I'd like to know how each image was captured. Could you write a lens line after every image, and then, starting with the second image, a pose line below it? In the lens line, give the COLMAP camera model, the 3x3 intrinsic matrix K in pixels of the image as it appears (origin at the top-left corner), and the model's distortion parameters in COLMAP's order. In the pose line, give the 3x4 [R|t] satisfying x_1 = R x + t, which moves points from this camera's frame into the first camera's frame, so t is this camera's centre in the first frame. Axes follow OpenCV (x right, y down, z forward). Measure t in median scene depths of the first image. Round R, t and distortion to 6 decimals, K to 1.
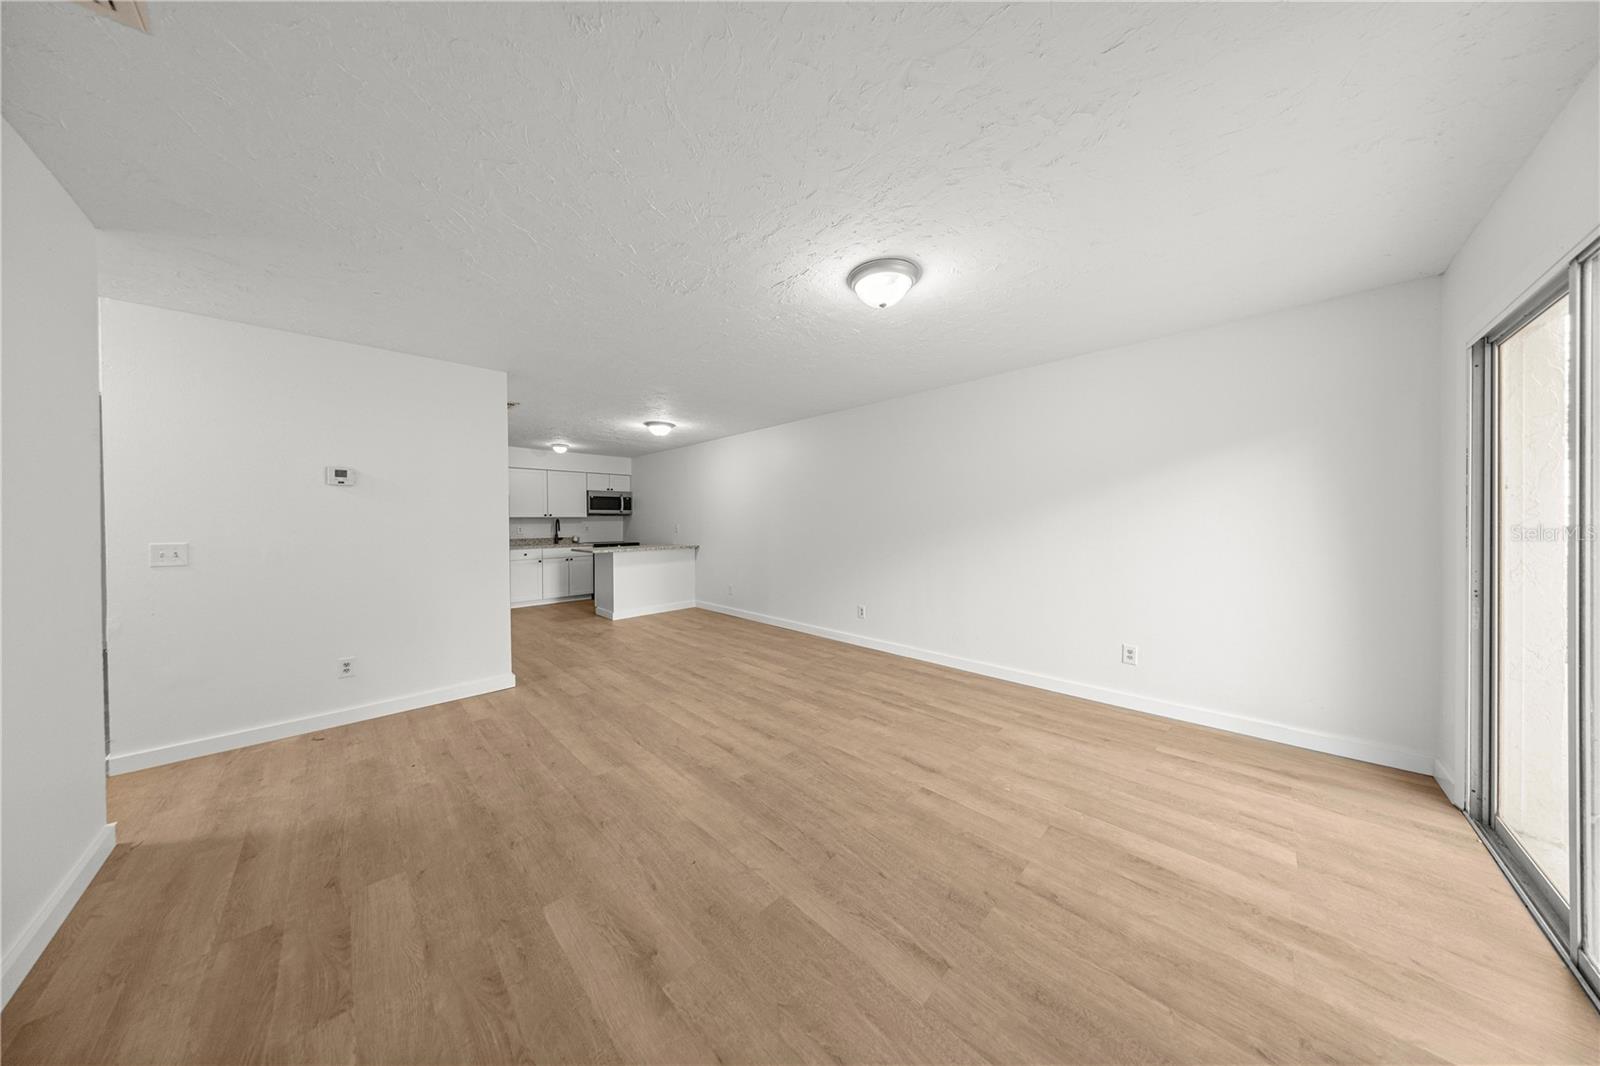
lens RADIAL K [[464.9, 0, 801.1], [0, 464.9, 519.4], [0, 0, 1]] dist [0.007854, -0.000745]
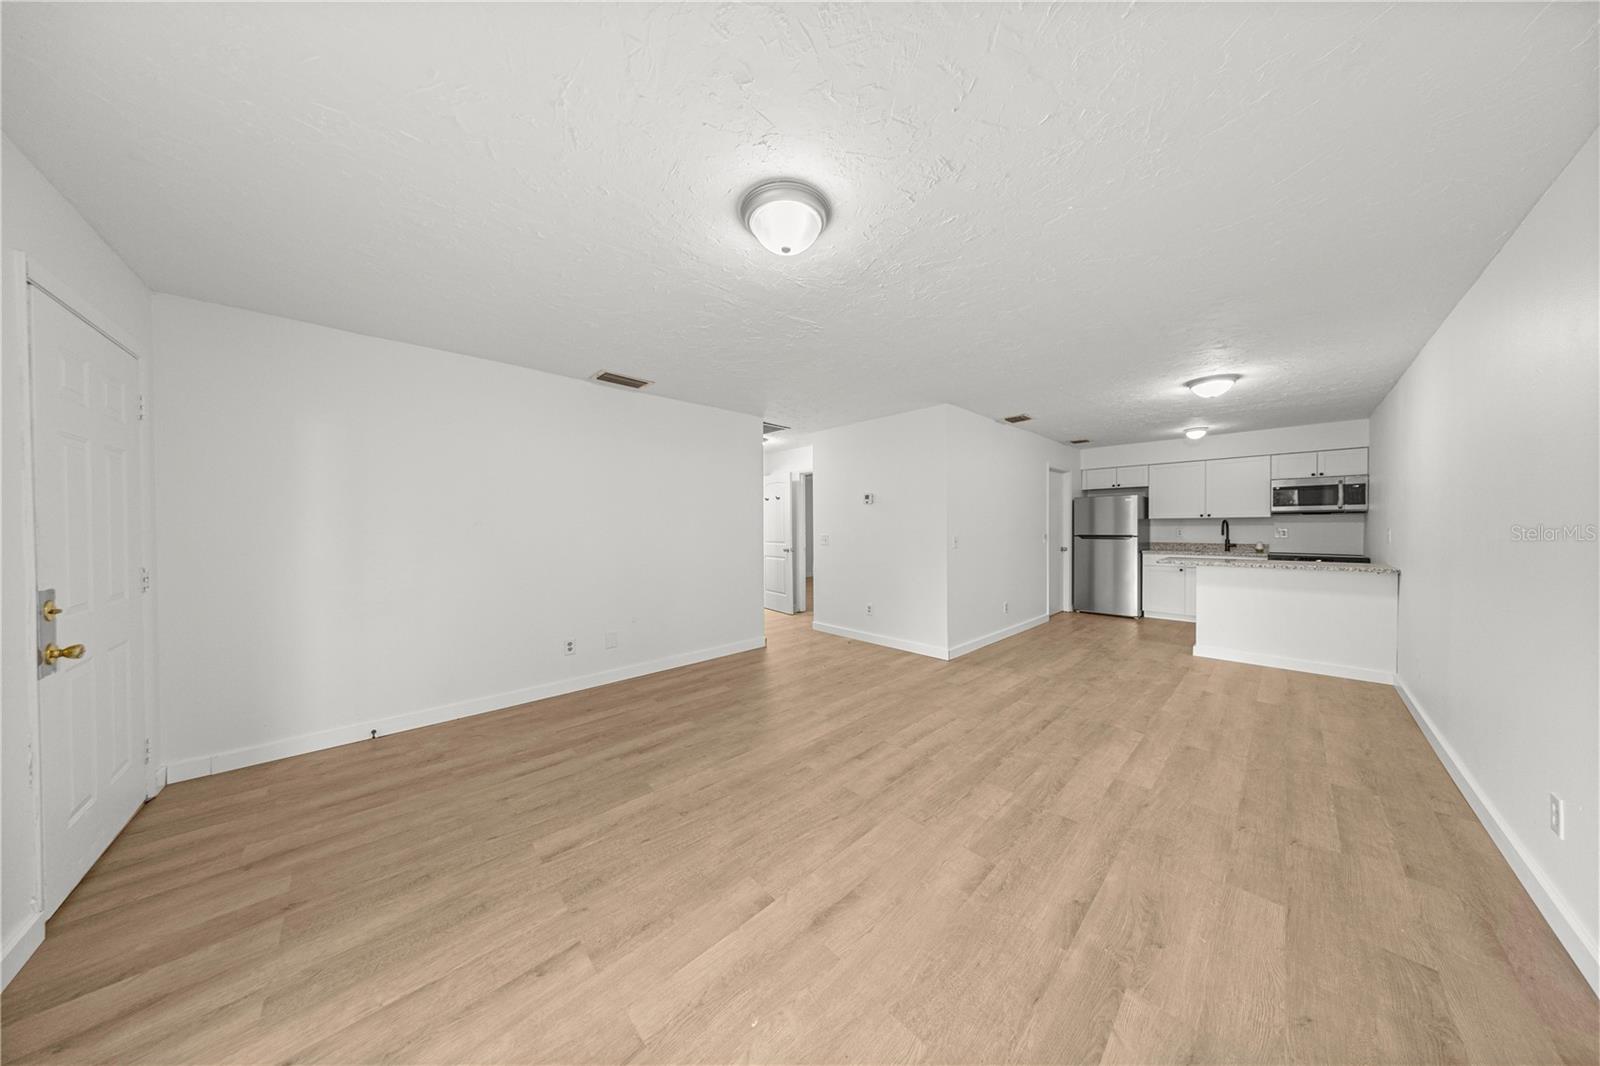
lens RADIAL K [[464.9, 0, 806.7], [0, 464.9, 519.5], [0, 0, 1]] dist [0.007854, -0.000745]
pose [[-0.016992, -0.004049, -0.999847, 0.752422], [0.007226, 0.999965, -0.004173, -0.007791], [0.999830, -0.007296, -0.016962, 0.814695]]
